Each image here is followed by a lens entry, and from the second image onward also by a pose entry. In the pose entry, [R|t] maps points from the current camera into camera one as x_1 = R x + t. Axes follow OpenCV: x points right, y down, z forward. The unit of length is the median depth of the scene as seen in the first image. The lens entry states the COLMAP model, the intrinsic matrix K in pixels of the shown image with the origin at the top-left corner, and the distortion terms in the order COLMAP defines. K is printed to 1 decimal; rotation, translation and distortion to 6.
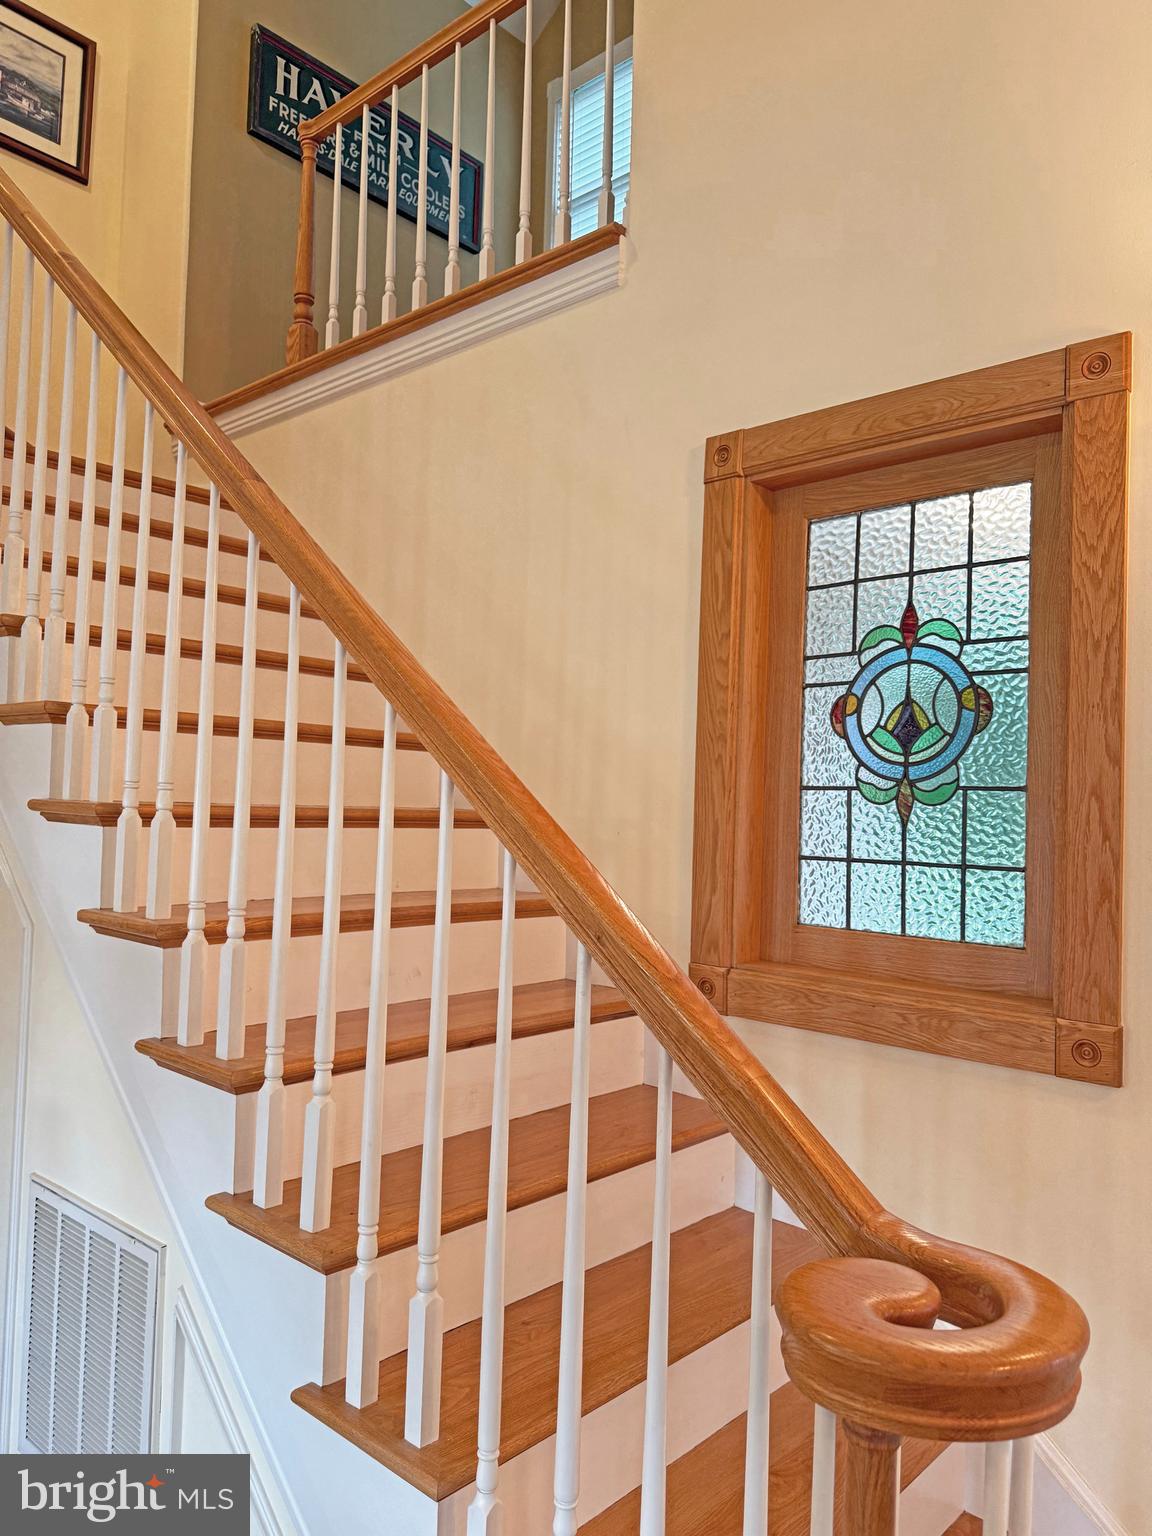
lens RADIAL K [[1108.1, 0, 579.0], [0, 1108.1, 771.7], [0, 0, 1]] dist [0.013526, -0.001065]
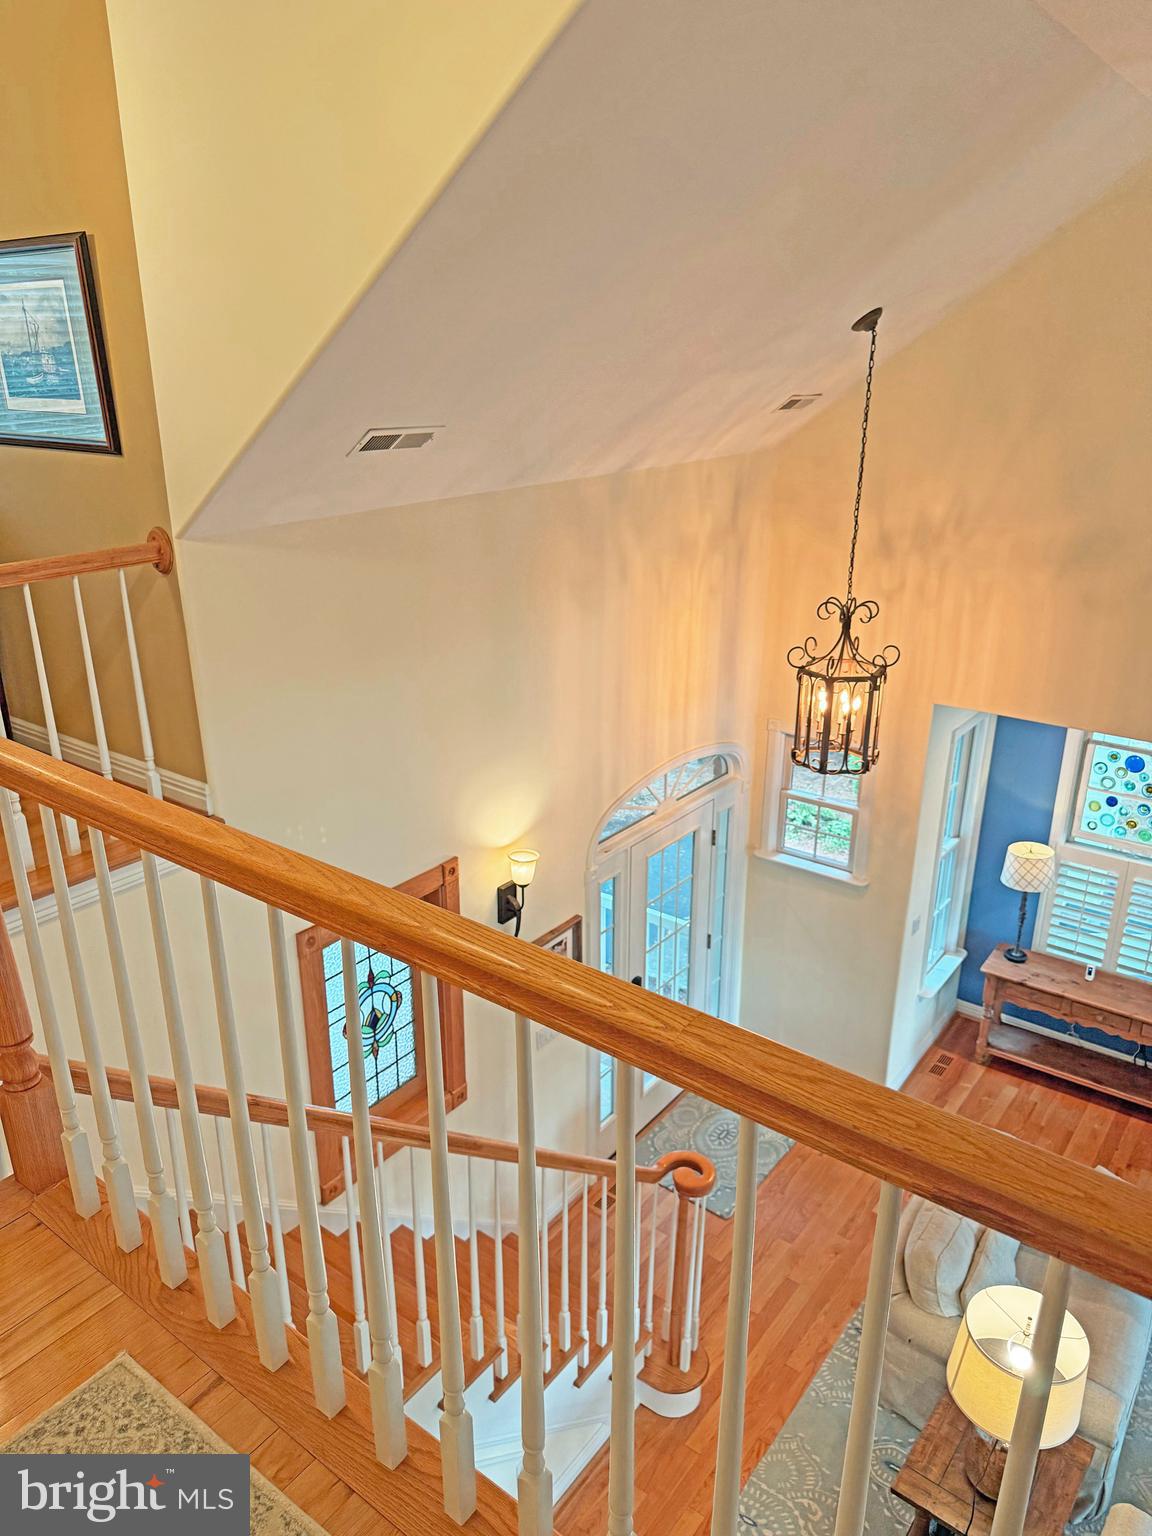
lens RADIAL K [[1108.1, 0, 579.0], [0, 1108.1, 771.7], [0, 0, 1]] dist [0.013526, -0.001065]
pose [[-0.099139, -0.357861, 0.928497, -1.518623], [-0.004018, 0.933230, 0.359256, -1.224543], [-0.995066, 0.031886, -0.093957, 0.765439]]
